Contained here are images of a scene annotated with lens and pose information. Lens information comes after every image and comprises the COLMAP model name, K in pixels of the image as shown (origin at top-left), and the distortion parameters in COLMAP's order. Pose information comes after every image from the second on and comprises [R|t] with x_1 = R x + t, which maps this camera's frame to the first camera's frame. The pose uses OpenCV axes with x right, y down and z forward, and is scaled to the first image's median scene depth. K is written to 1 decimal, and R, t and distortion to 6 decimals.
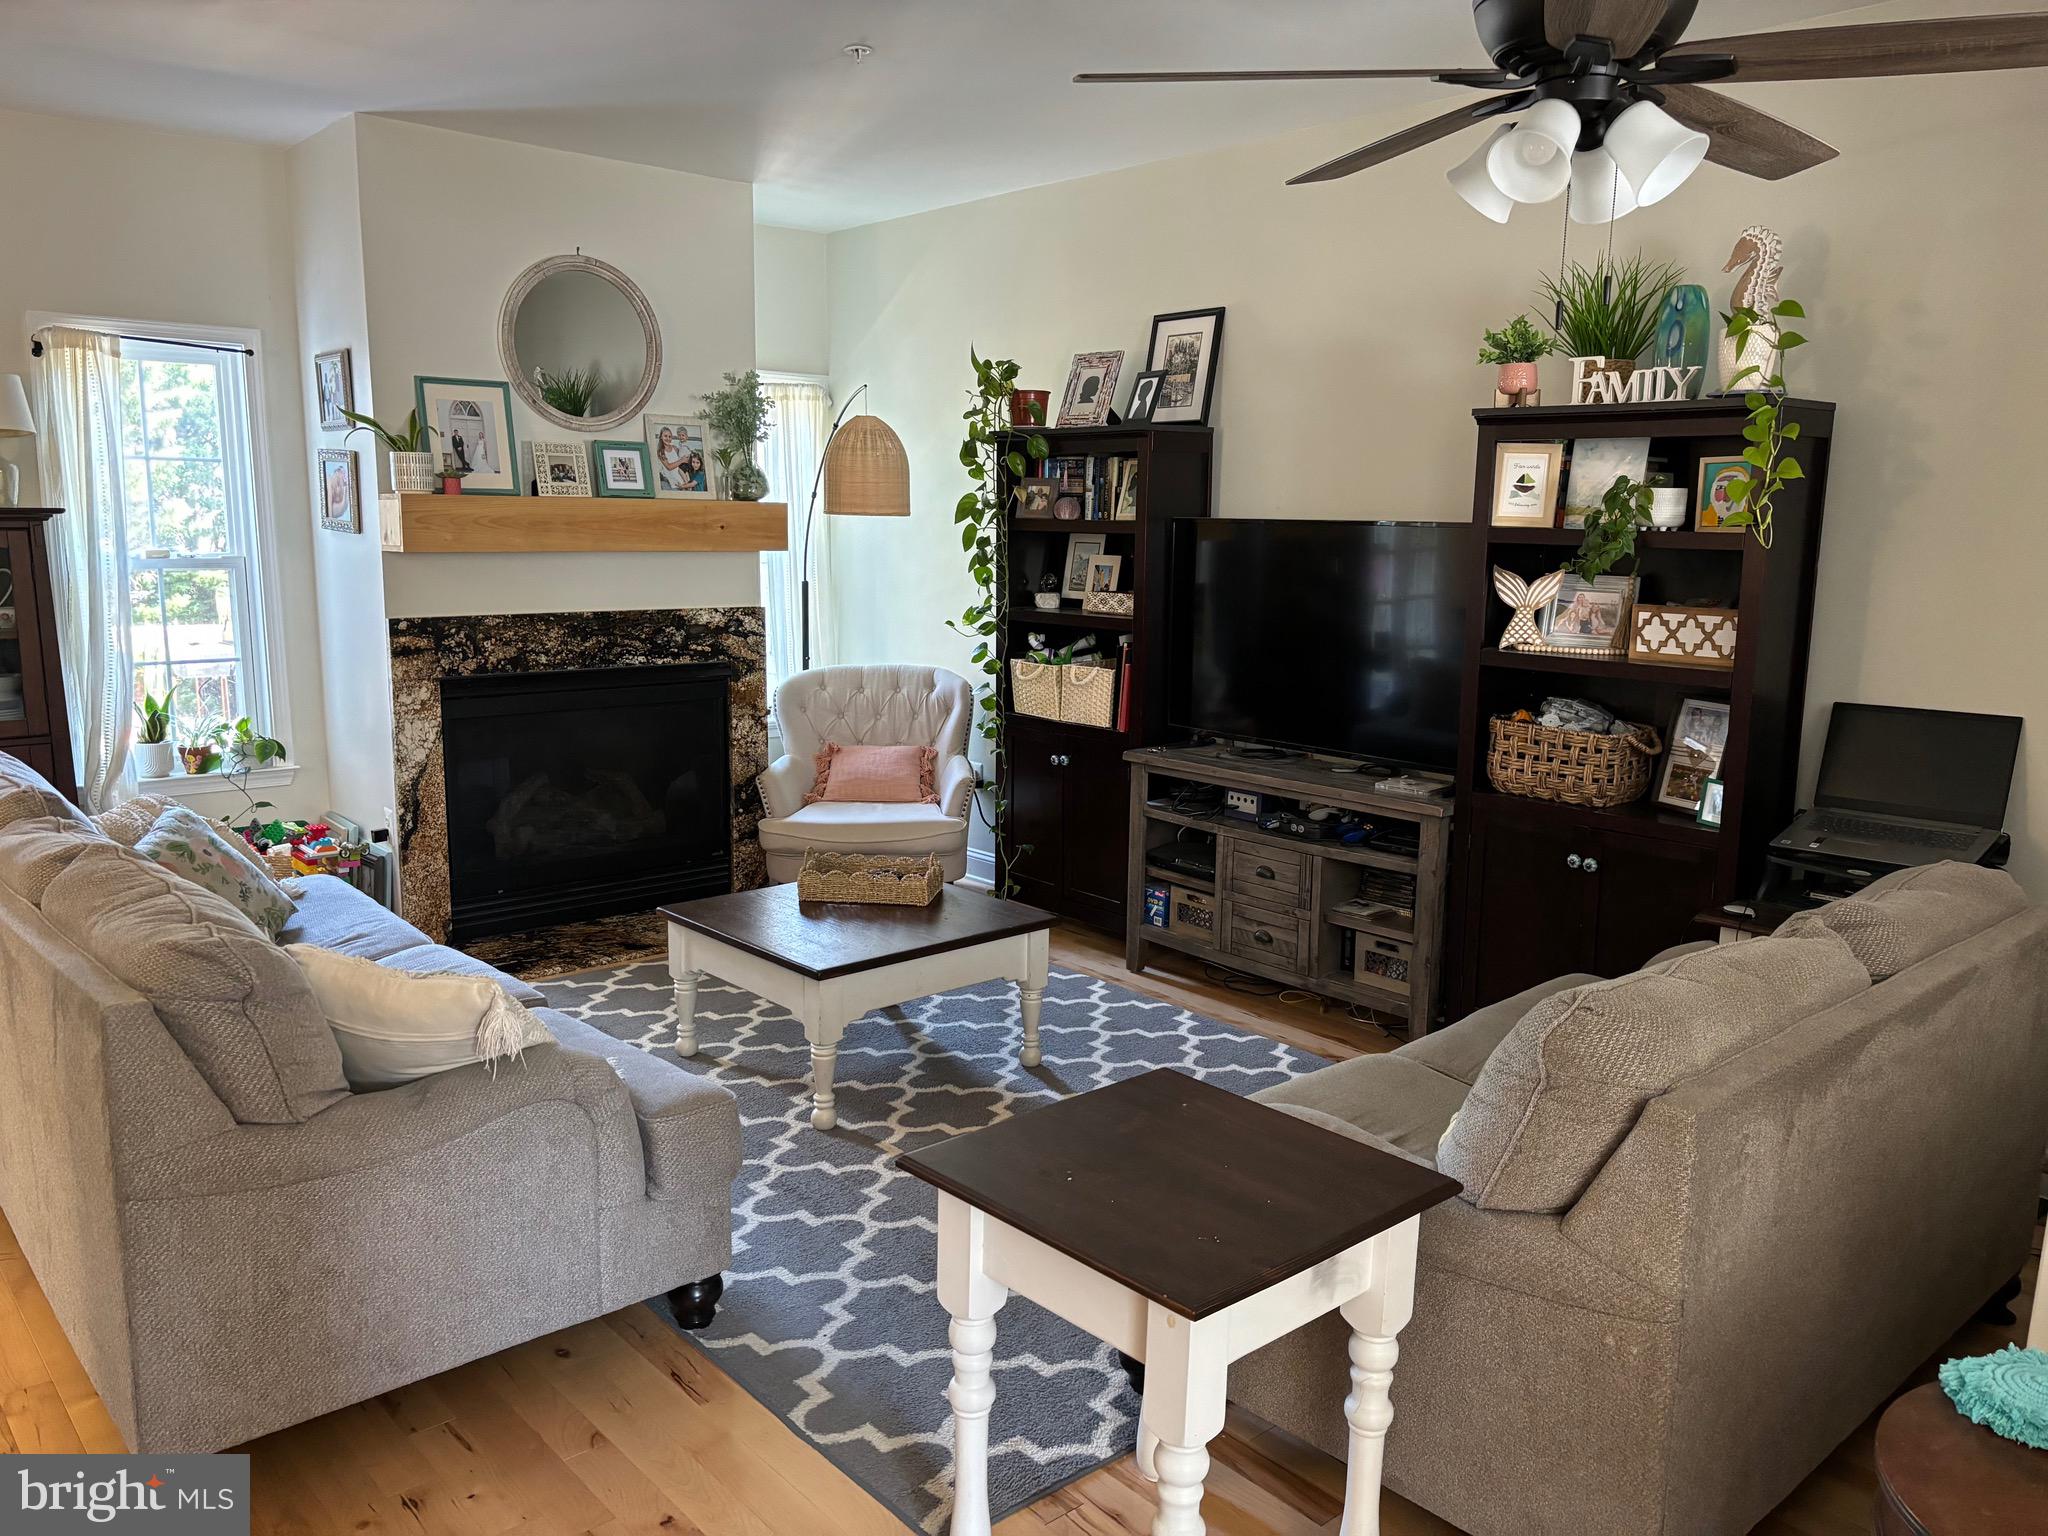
lens RADIAL K [[1533.2, 0, 1038.7], [0, 1533.2, 775.4], [0, 0, 1]] dist [0.061354, -0.069561]
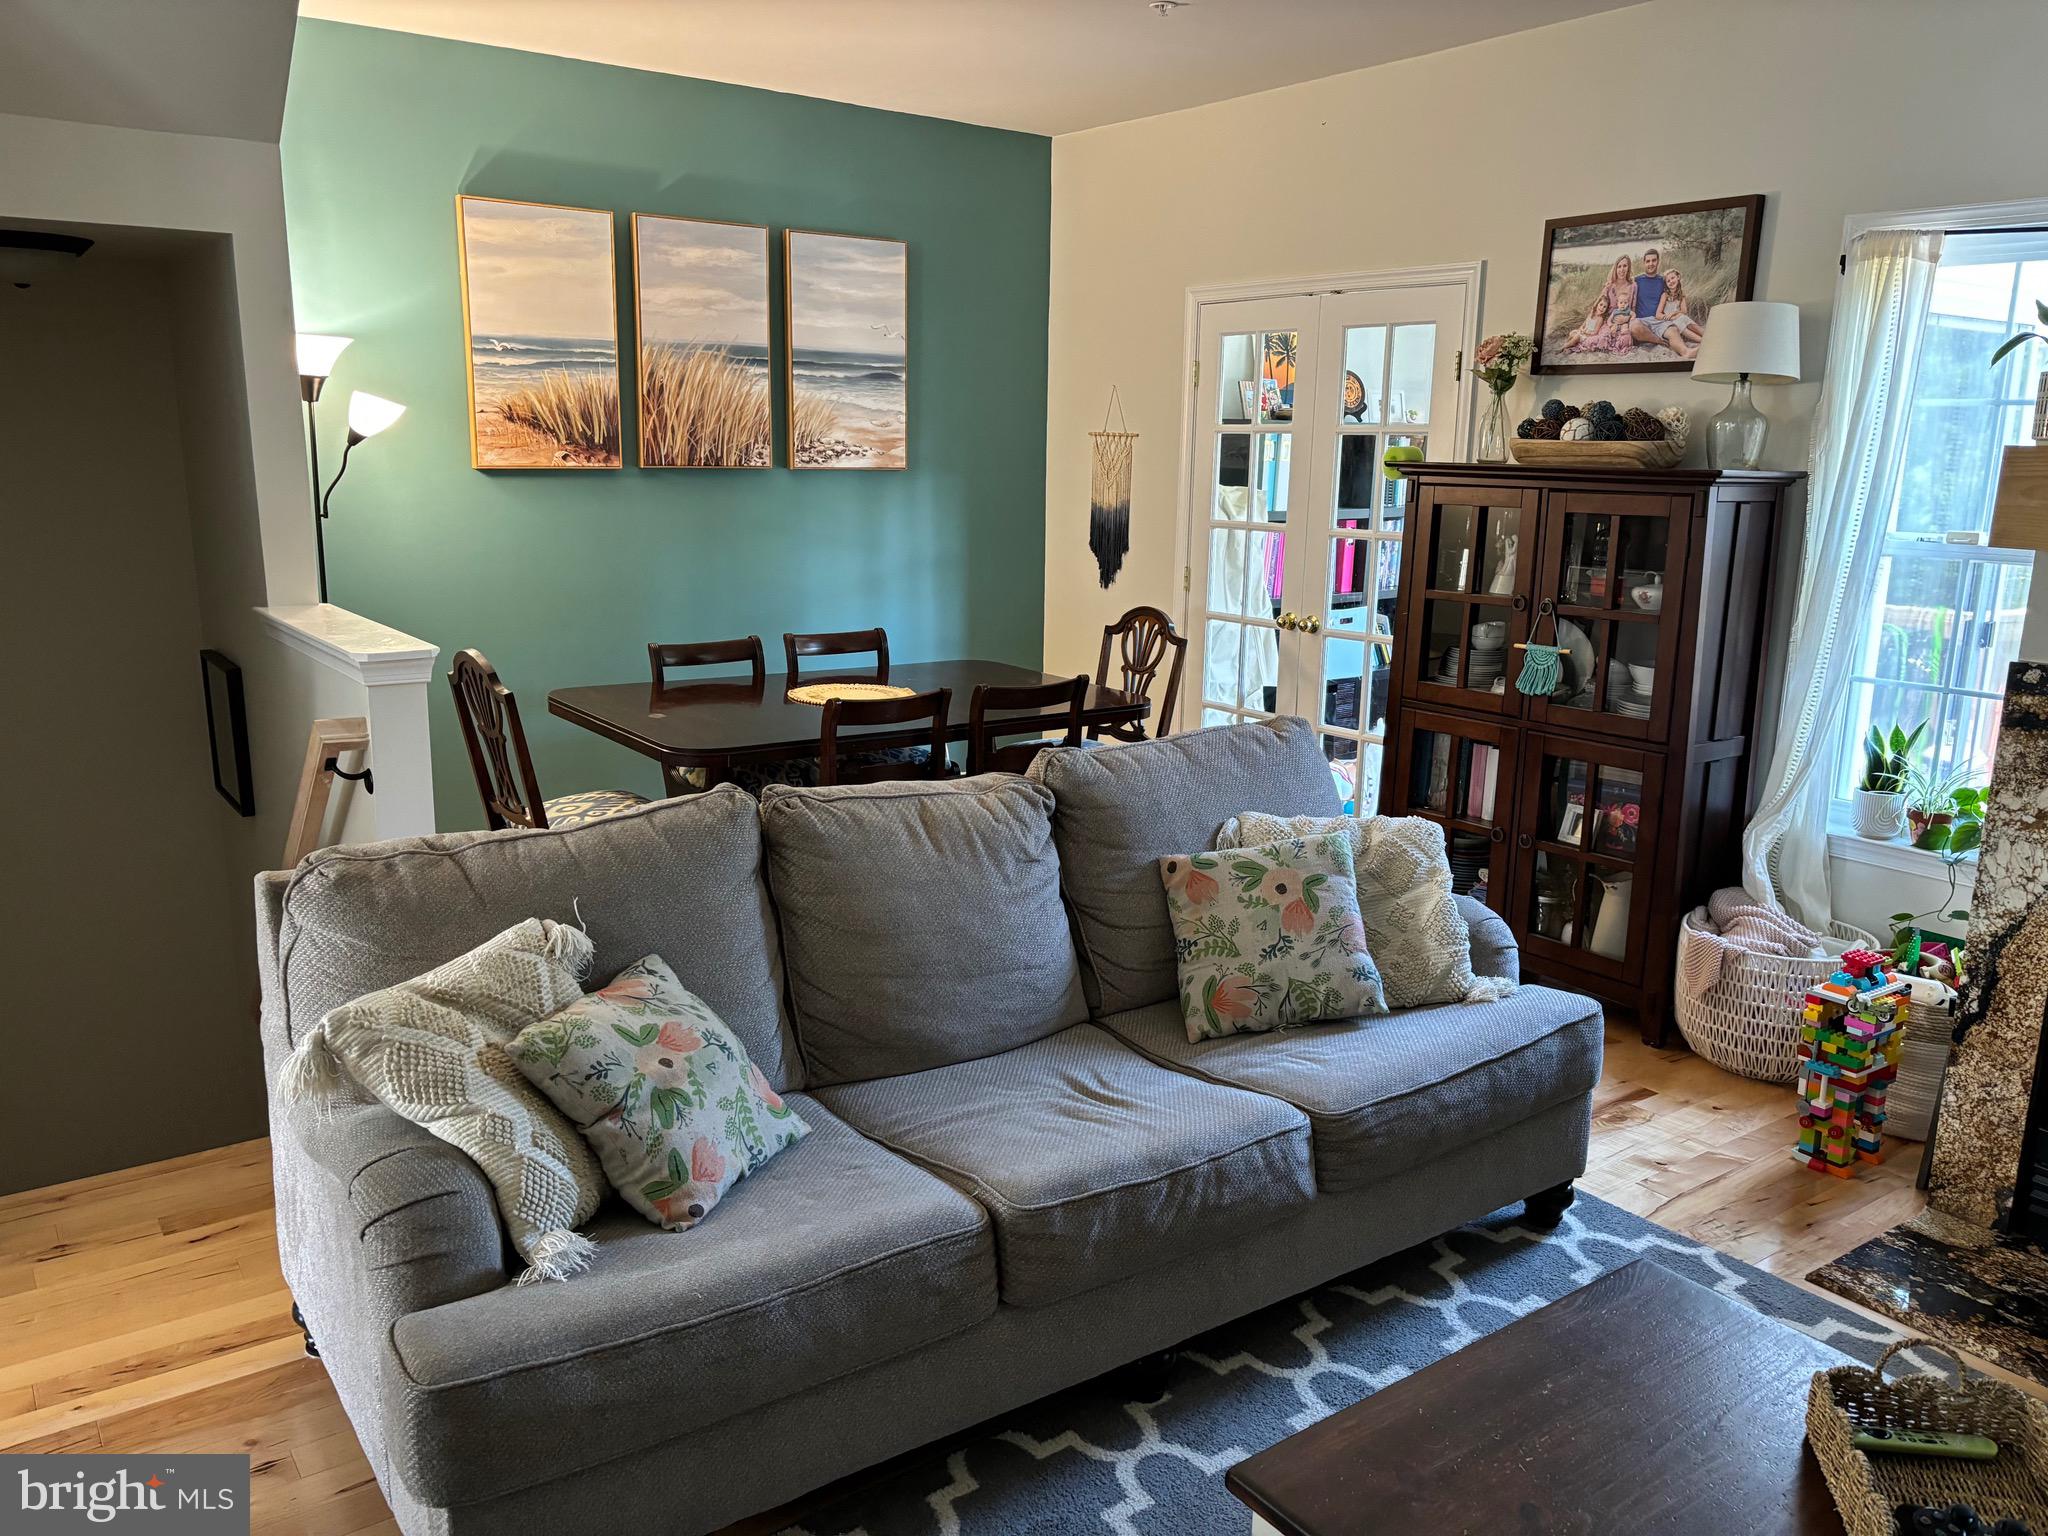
lens RADIAL K [[1533.2, 0, 1045.5], [0, 1533.2, 780.4], [0, 0, 1]] dist [0.061354, -0.069561]
pose [[-0.096231, 0.196953, -0.975679, 0.195216], [-0.178920, 0.960839, 0.211604, -0.115736], [0.979146, 0.194931, -0.057223, 0.679057]]
